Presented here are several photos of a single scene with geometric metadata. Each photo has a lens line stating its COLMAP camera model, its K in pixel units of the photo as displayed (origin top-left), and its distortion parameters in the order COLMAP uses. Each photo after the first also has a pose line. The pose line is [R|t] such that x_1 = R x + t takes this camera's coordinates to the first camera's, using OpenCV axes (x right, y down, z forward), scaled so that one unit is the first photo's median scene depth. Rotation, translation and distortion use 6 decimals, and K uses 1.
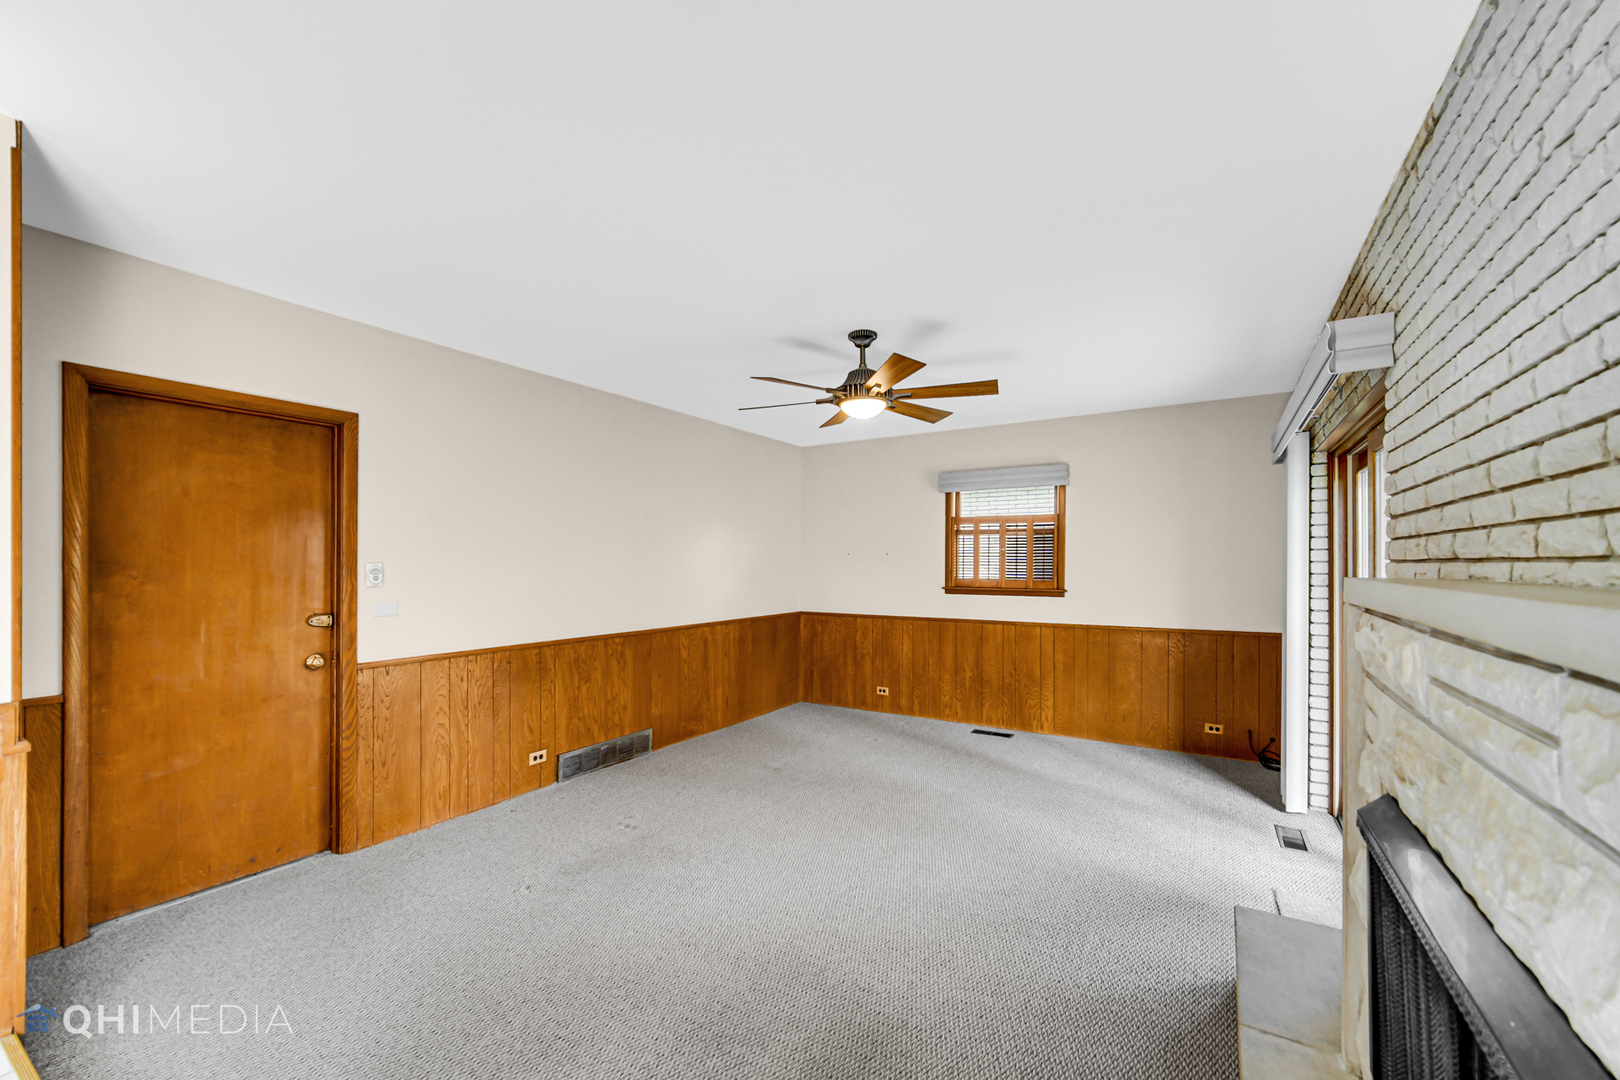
lens RADIAL K [[654.2, 0, 805.1], [0, 654.2, 564.8], [0, 0, 1]] dist [-0.003515, -0.000604]
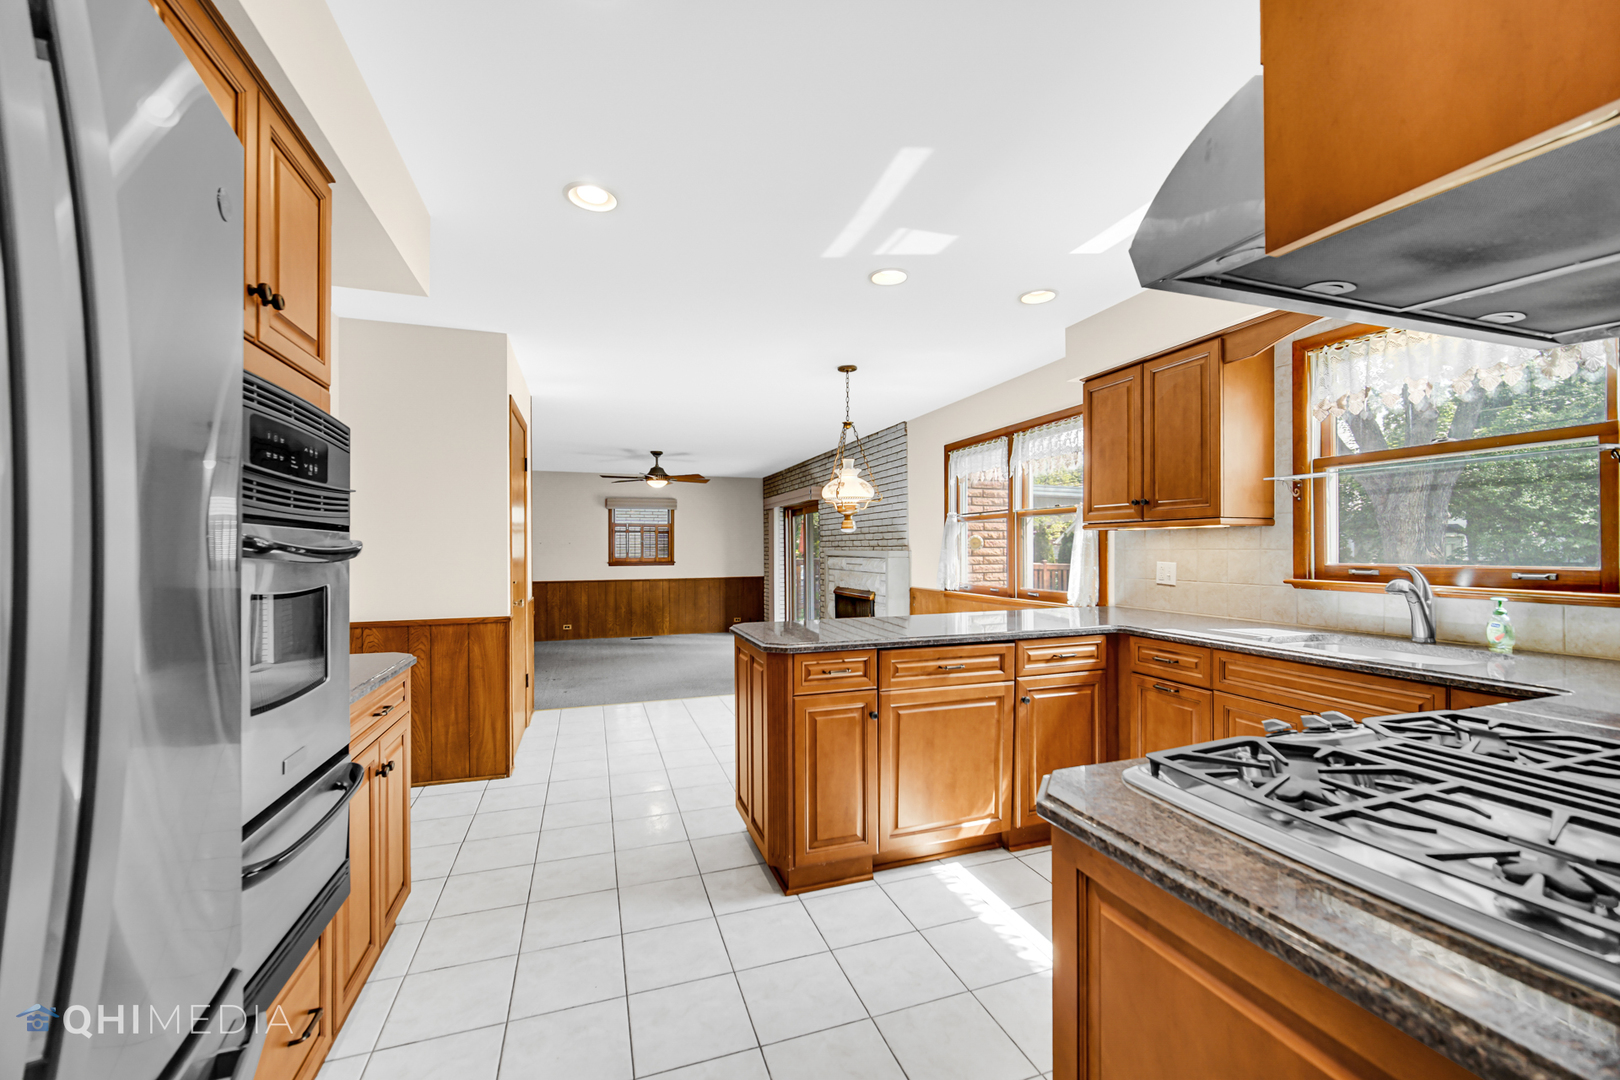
lens RADIAL K [[654.2, 0, 812.5], [0, 654.2, 544.6], [0, 0, 1]] dist [-0.003515, -0.000604]
pose [[0.637014, -0.003931, 0.770842, -0.827083], [0.007753, 0.999969, -0.001307, -0.007485], [-0.770813, 0.006808, 0.637025, -0.567179]]
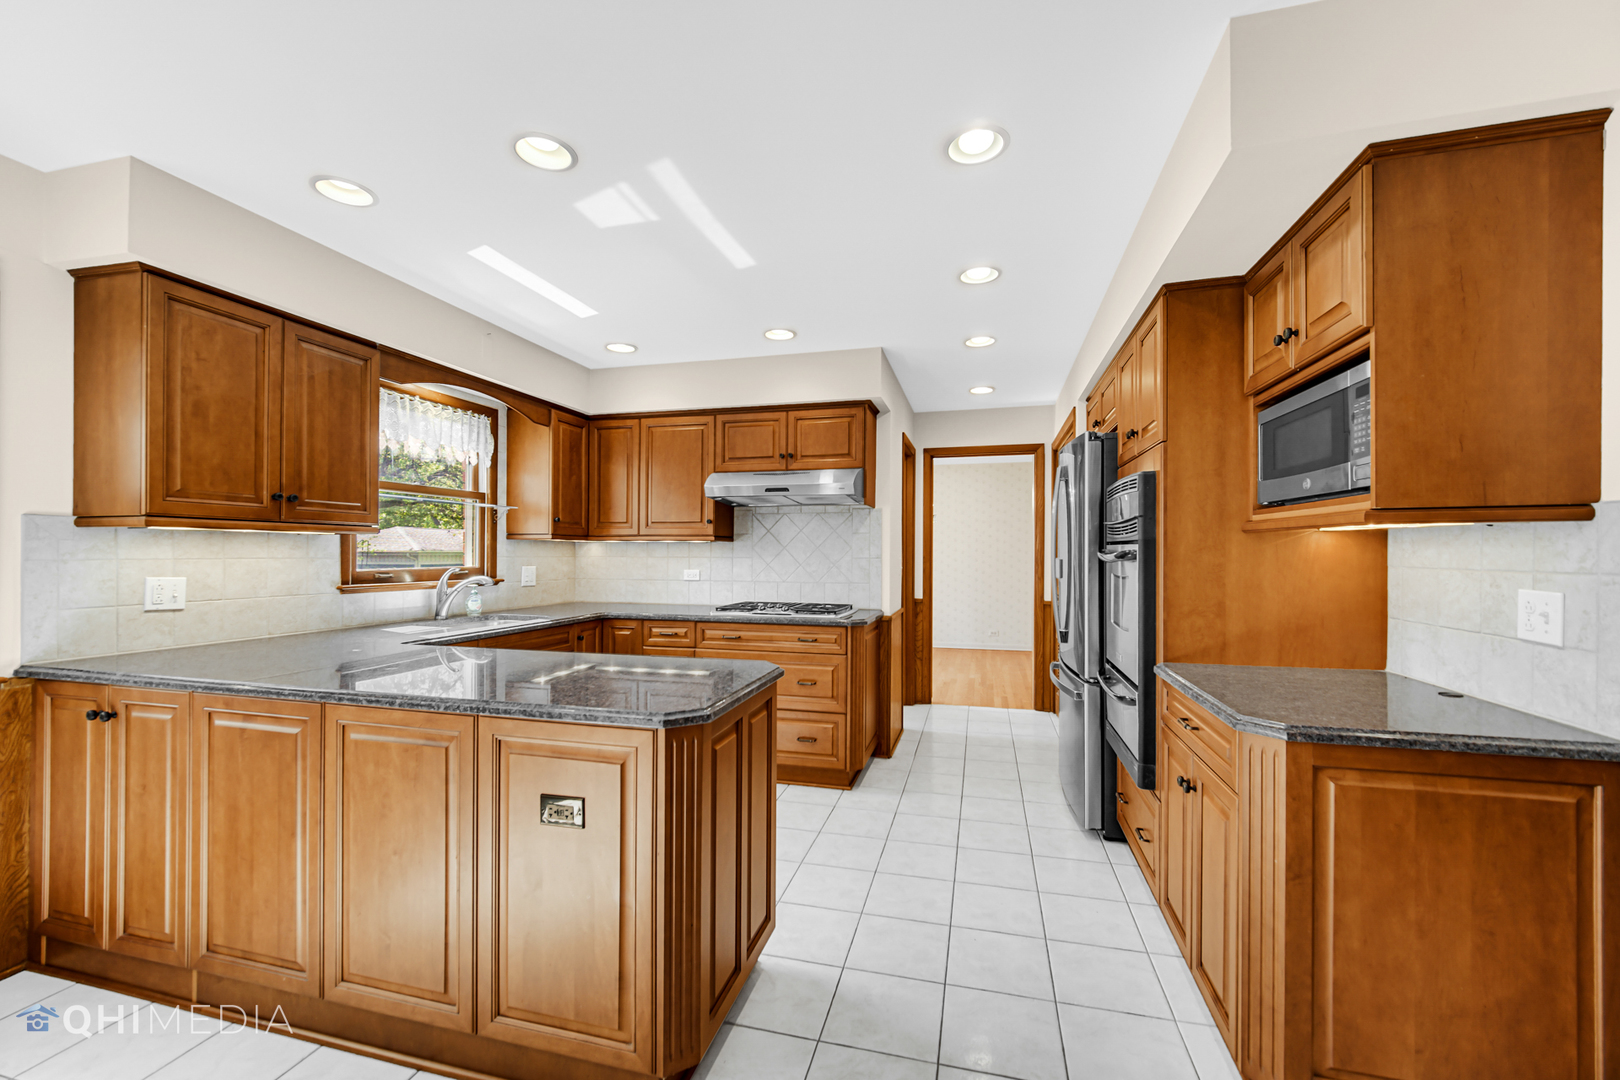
lens RADIAL K [[654.2, 0, 811.3], [0, 654.2, 550.7], [0, 0, 1]] dist [-0.003515, -0.000604]
pose [[-0.957663, -0.005396, -0.287840, 0.994823], [-0.004186, 0.999980, -0.004819, -0.003199], [0.287860, -0.003410, -0.957666, 2.422389]]
